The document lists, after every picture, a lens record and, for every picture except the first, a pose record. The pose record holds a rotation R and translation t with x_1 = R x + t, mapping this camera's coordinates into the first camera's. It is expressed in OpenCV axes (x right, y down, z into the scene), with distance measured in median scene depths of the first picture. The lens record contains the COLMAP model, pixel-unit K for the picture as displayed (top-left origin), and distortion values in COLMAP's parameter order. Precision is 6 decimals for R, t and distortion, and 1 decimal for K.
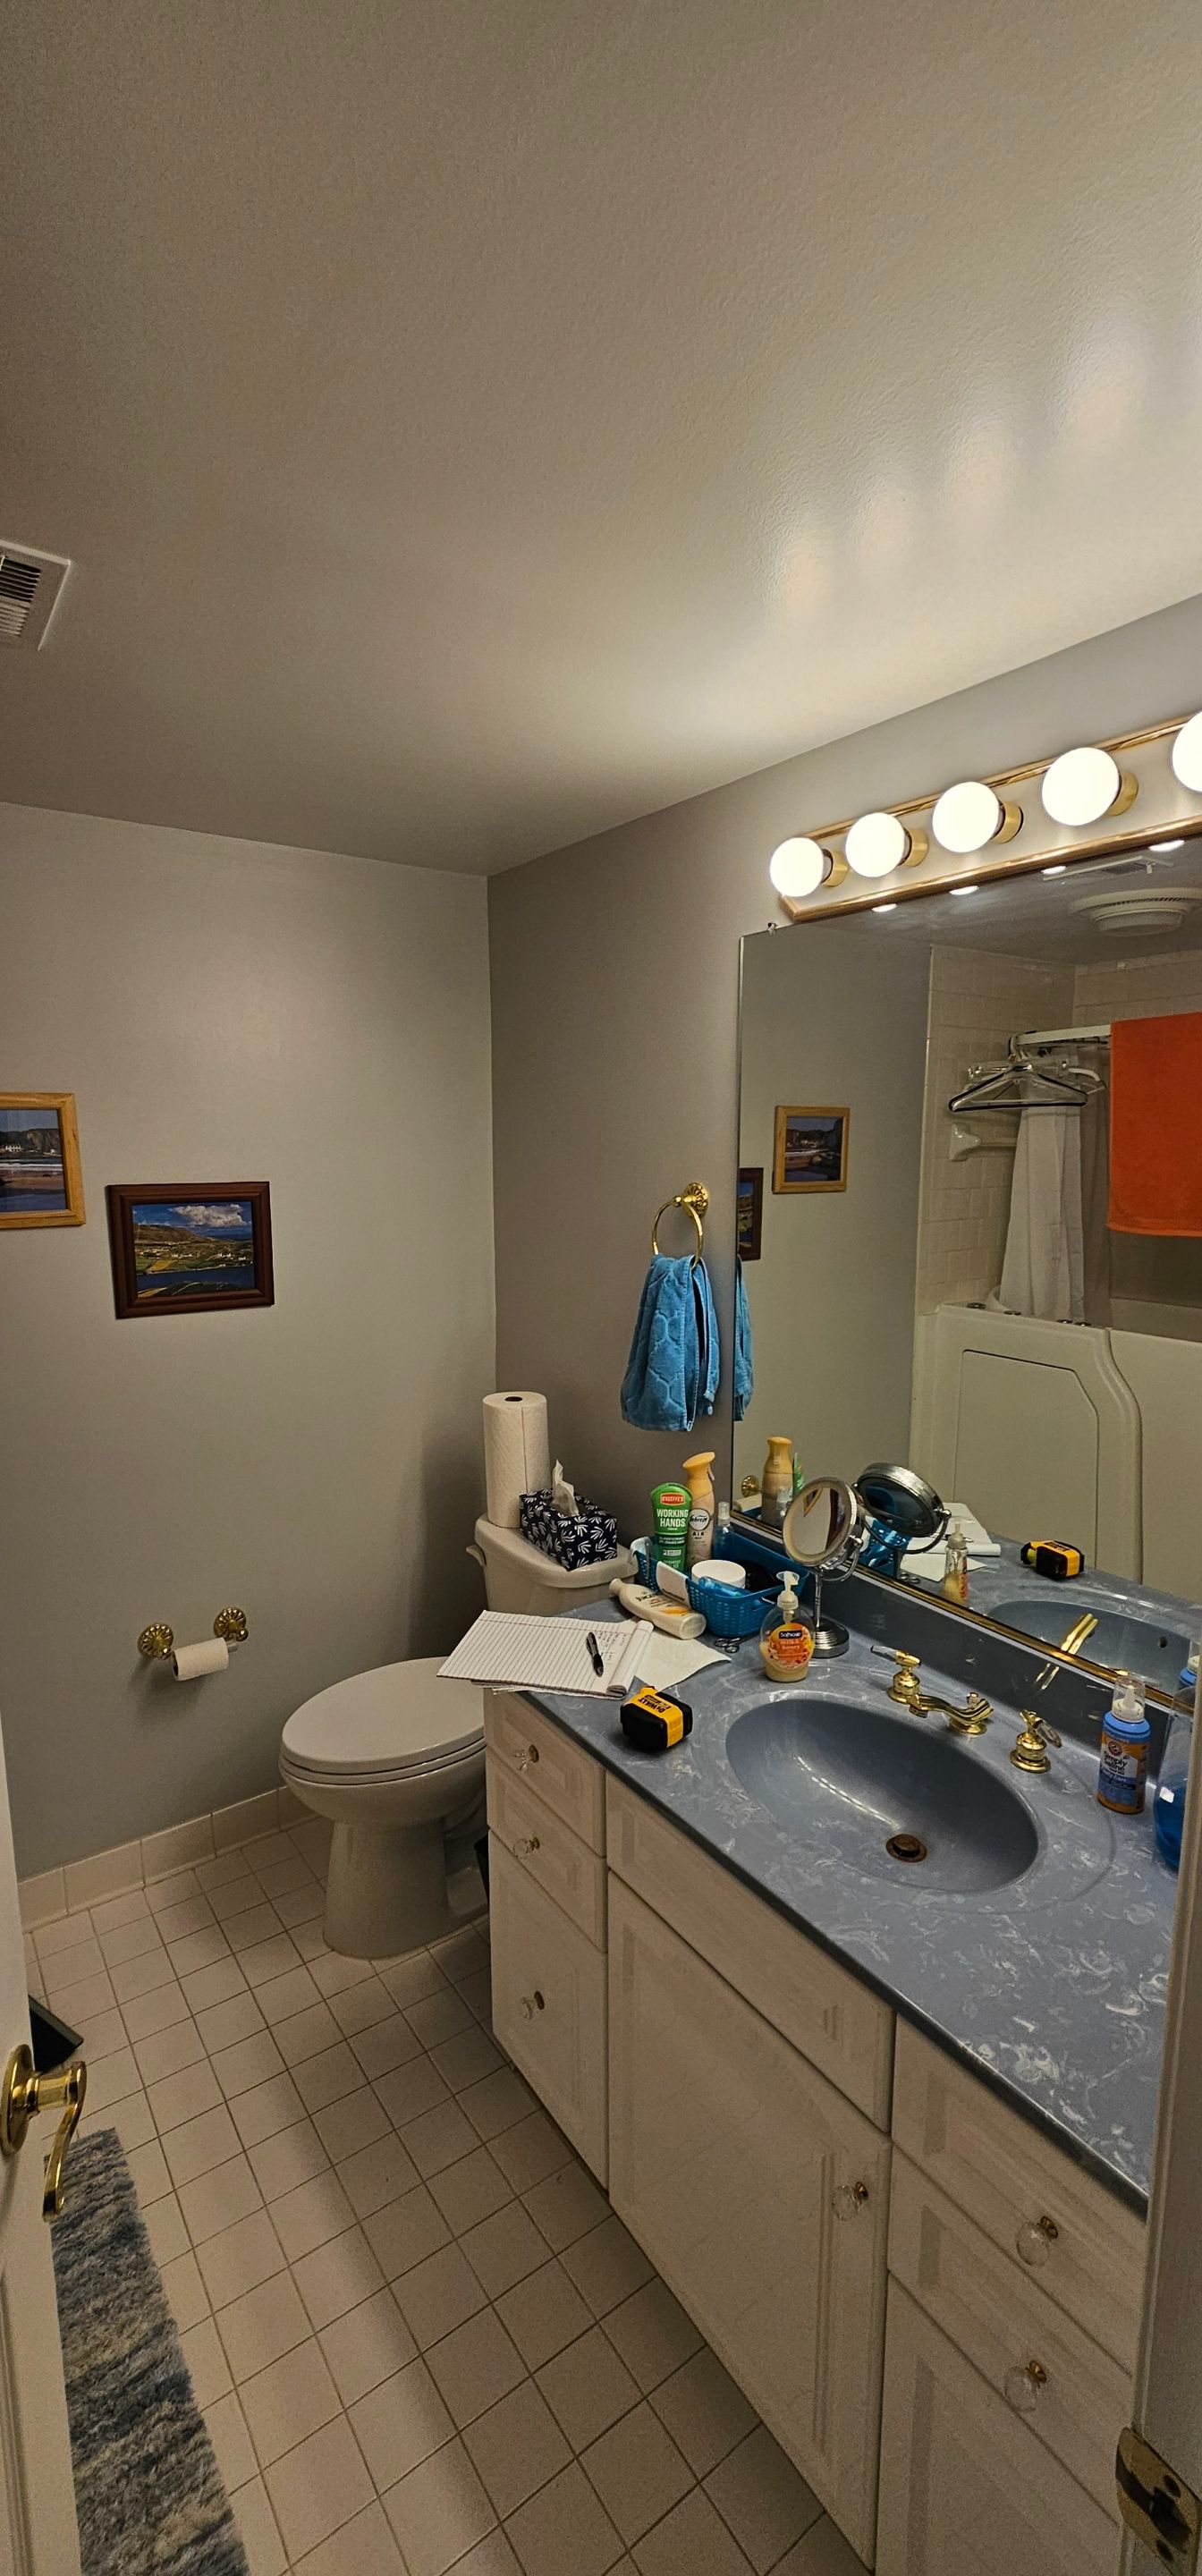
lens RADIAL K [[1038.1, 0, 601.8], [0, 1038.1, 1299.1], [0, 0, 1]] dist [-0.003168, -0.001328]
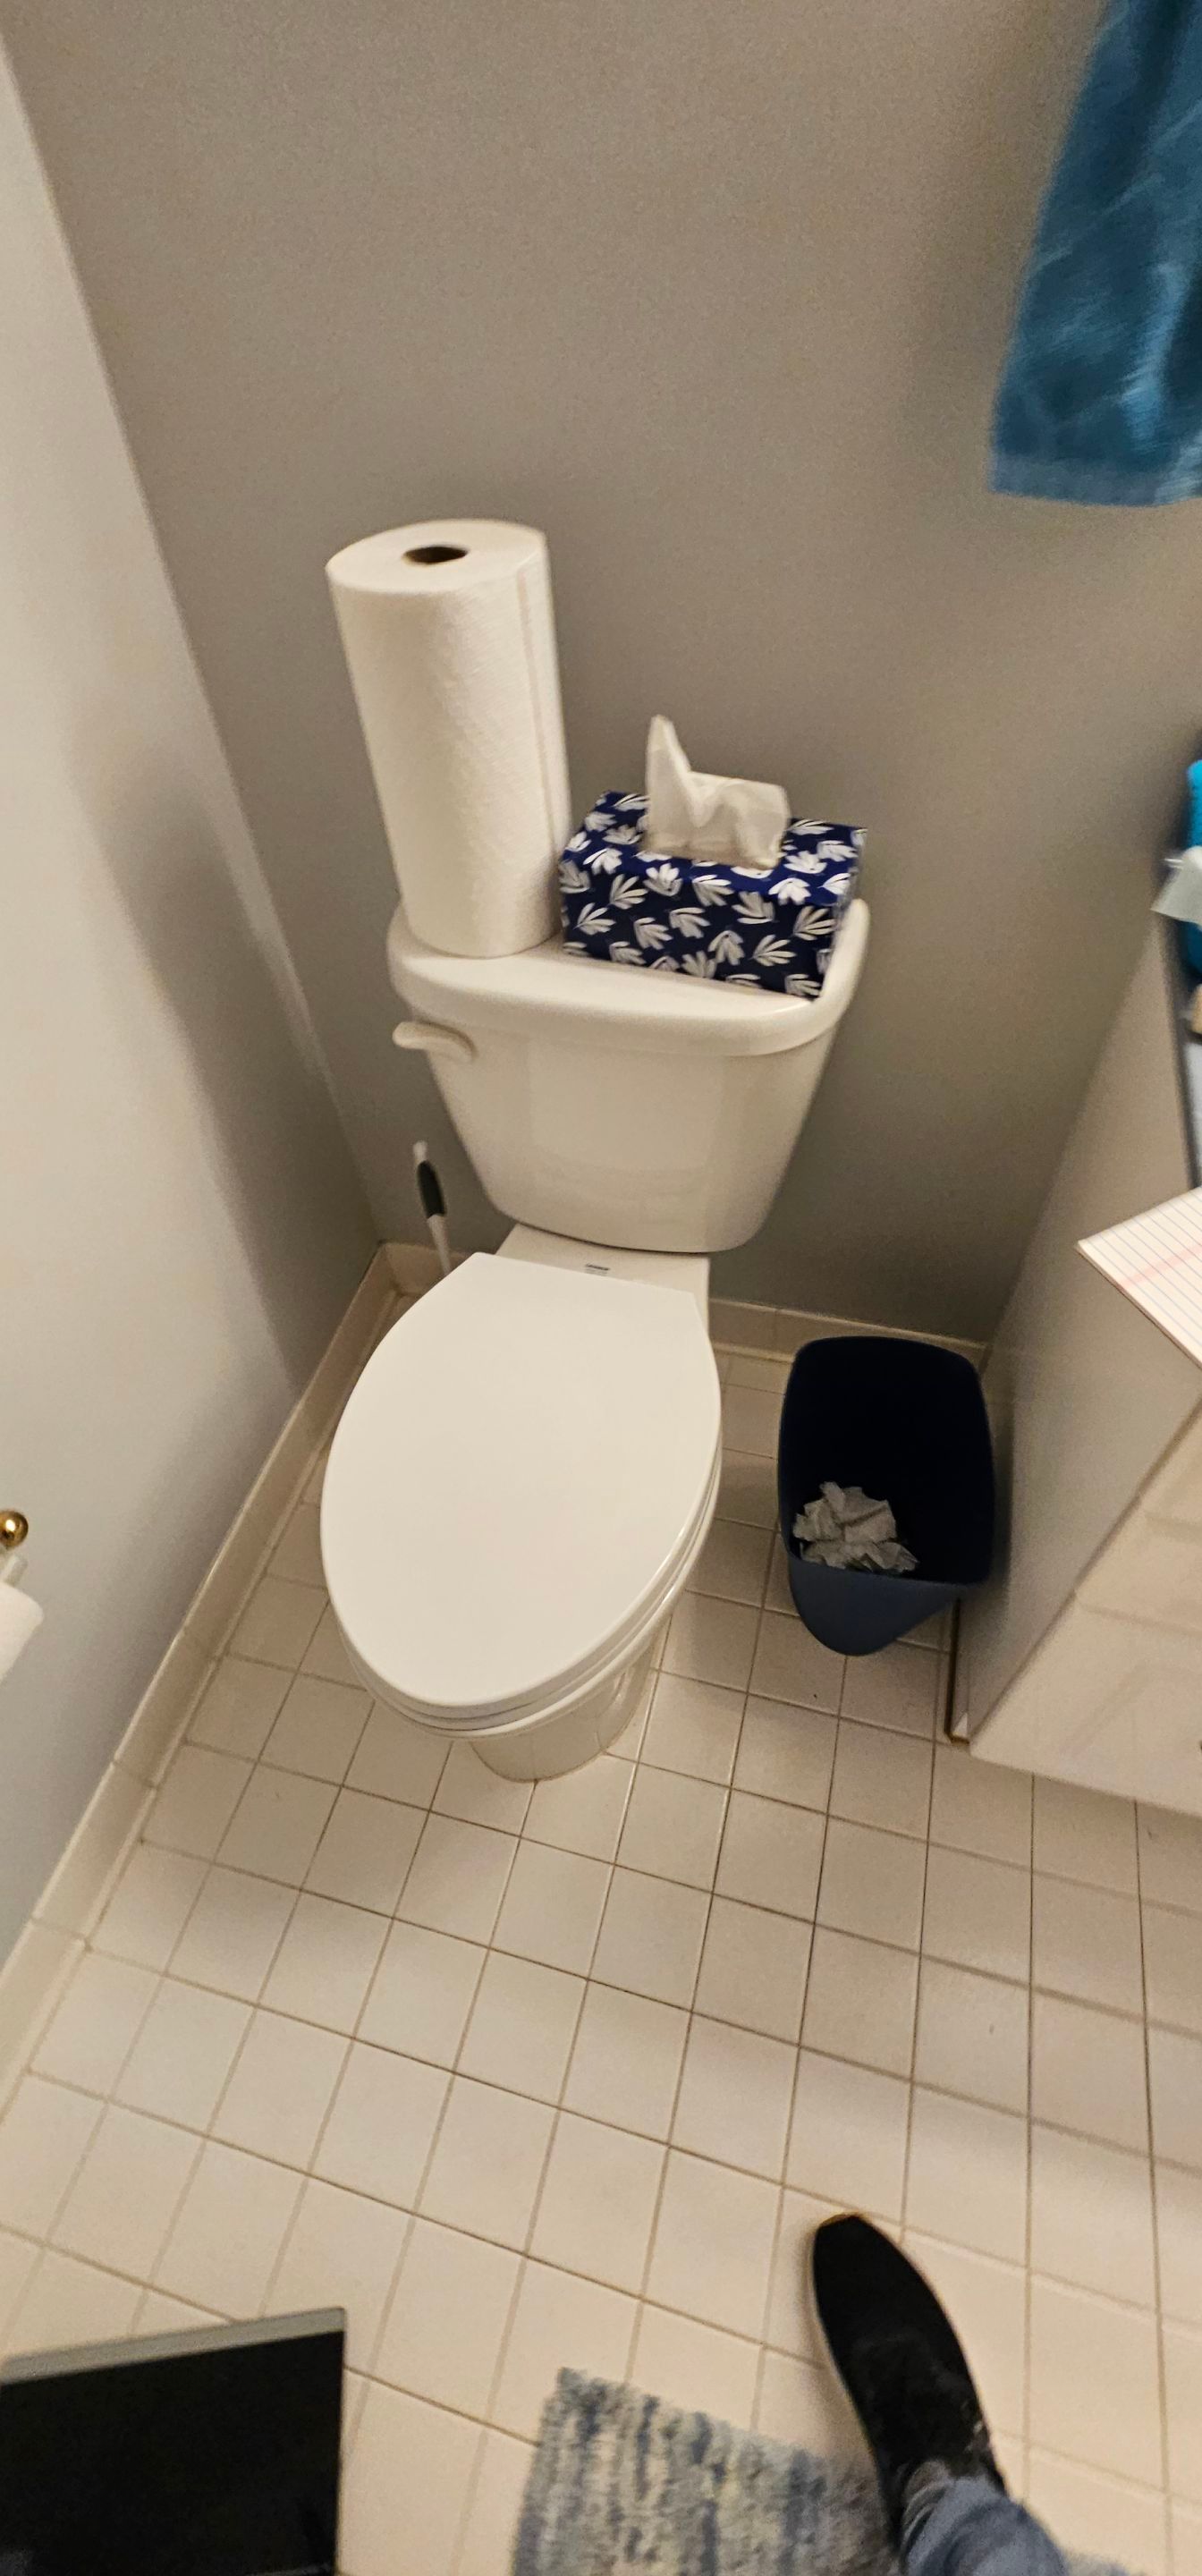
lens RADIAL K [[1038.1, 0, 663.6], [0, 1038.1, 1294.7], [0, 0, 1]] dist [-0.003168, -0.001328]
pose [[0.759562, -0.507230, 0.407165, -0.295397], [0.122920, 0.726648, 0.675924, 0.060552], [-0.638714, -0.463357, 0.614283, 0.714558]]
